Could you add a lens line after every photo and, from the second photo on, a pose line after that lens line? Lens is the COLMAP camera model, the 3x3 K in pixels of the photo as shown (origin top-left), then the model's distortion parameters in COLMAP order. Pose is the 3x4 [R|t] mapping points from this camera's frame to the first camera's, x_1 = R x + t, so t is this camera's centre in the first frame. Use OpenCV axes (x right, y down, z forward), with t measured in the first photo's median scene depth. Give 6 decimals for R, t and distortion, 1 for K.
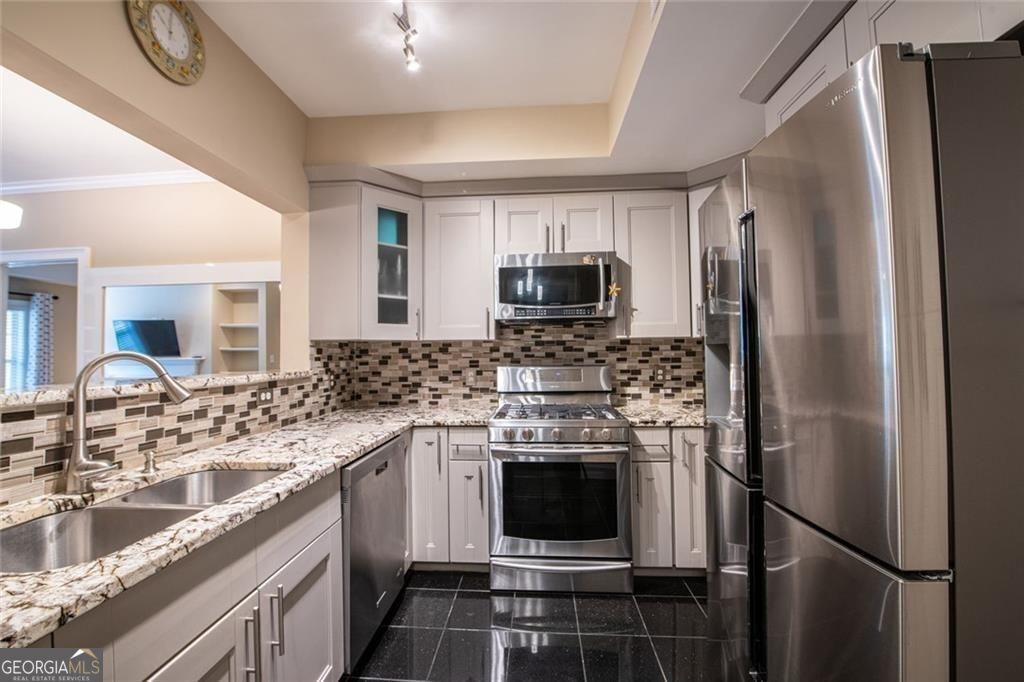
lens RADIAL K [[407.8, 0, 510.9], [0, 407.8, 341.2], [0, 0, 1]] dist [-0.009430, -0.001707]
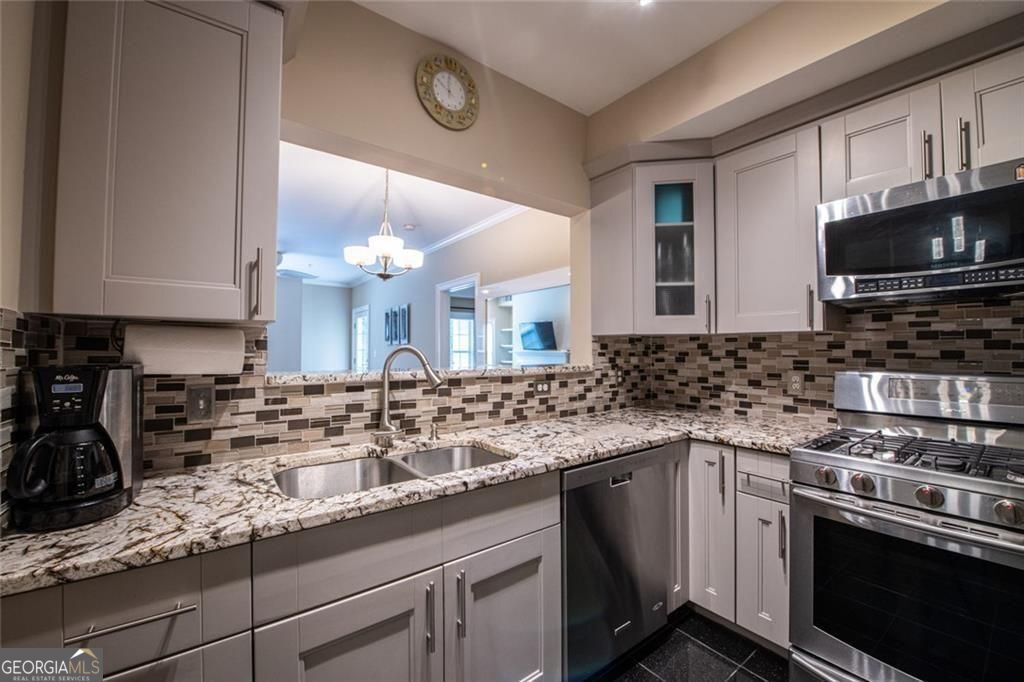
lens RADIAL K [[407.8, 0, 513.4], [0, 407.8, 340.1], [0, 0, 1]] dist [-0.009430, -0.001707]
pose [[0.658849, -0.005695, -0.752254, 0.144222], [0.013952, 0.999892, 0.004650, 0.001622], [0.752146, -0.013559, 0.658857, 0.190225]]
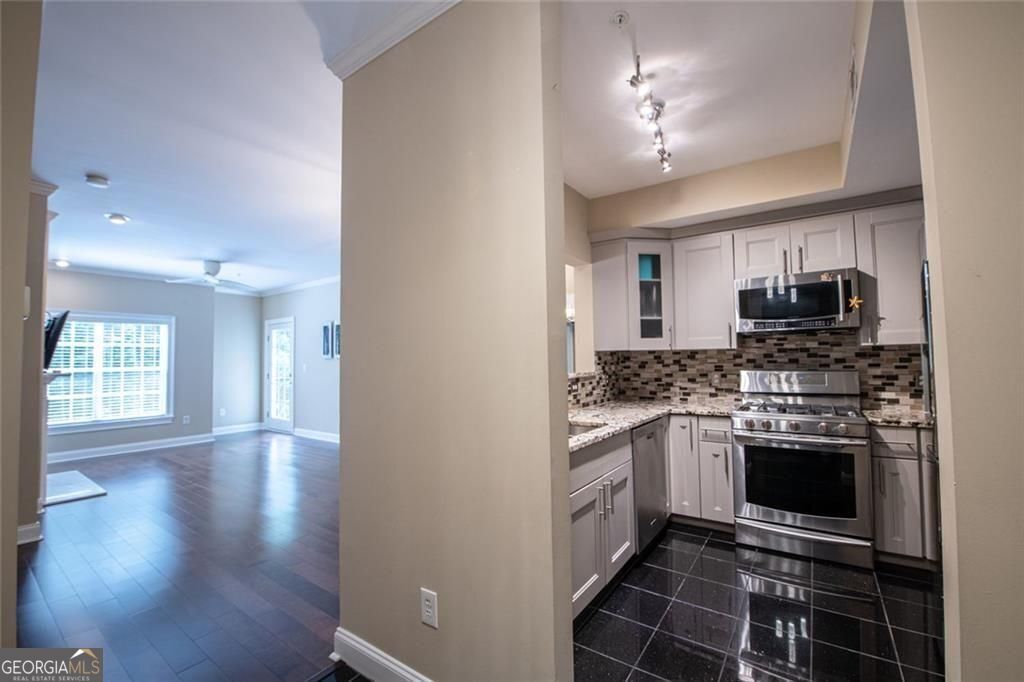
lens RADIAL K [[427.5, 0, 509.9], [0, 427.5, 340.3], [0, 0, 1]] dist [-0.016541, -0.000338]
pose [[0.852147, -0.024146, -0.522745, 0.053765], [0.019718, 0.999707, -0.014034, -0.026287], [0.522931, 0.001652, 0.852373, -0.489286]]
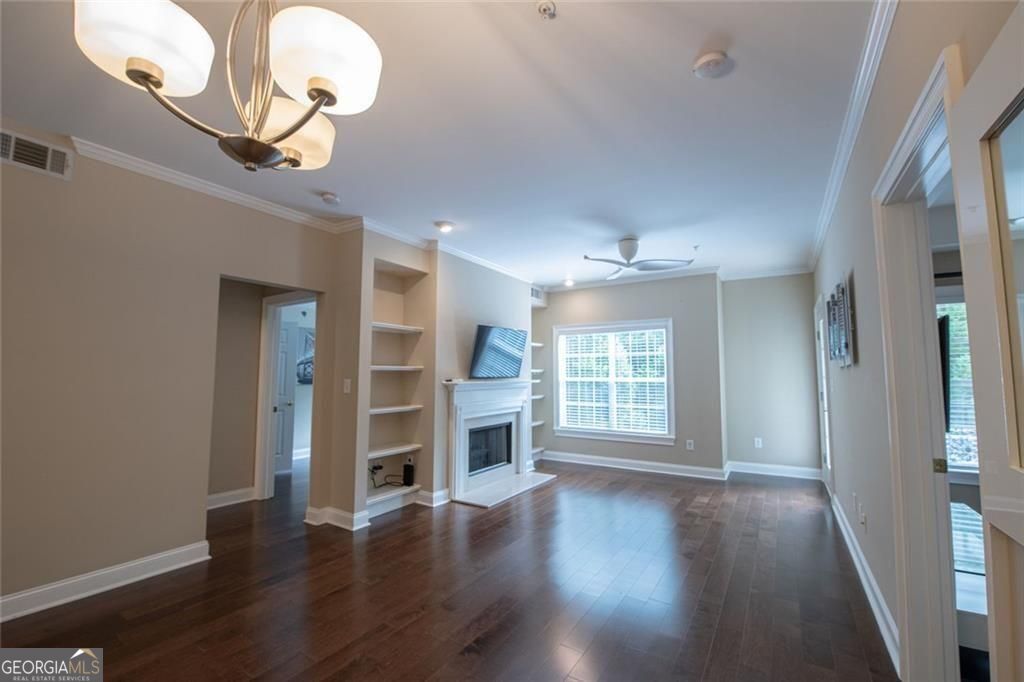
lens RADIAL K [[427.5, 0, 504.5], [0, 427.5, 337.8], [0, 0, 1]] dist [-0.016541, -0.000338]
pose [[-0.477086, -0.064535, -0.876484, -0.846877], [0.032510, 0.995322, -0.090980, 0.032853], [0.878255, -0.071900, -0.472756, 1.155863]]
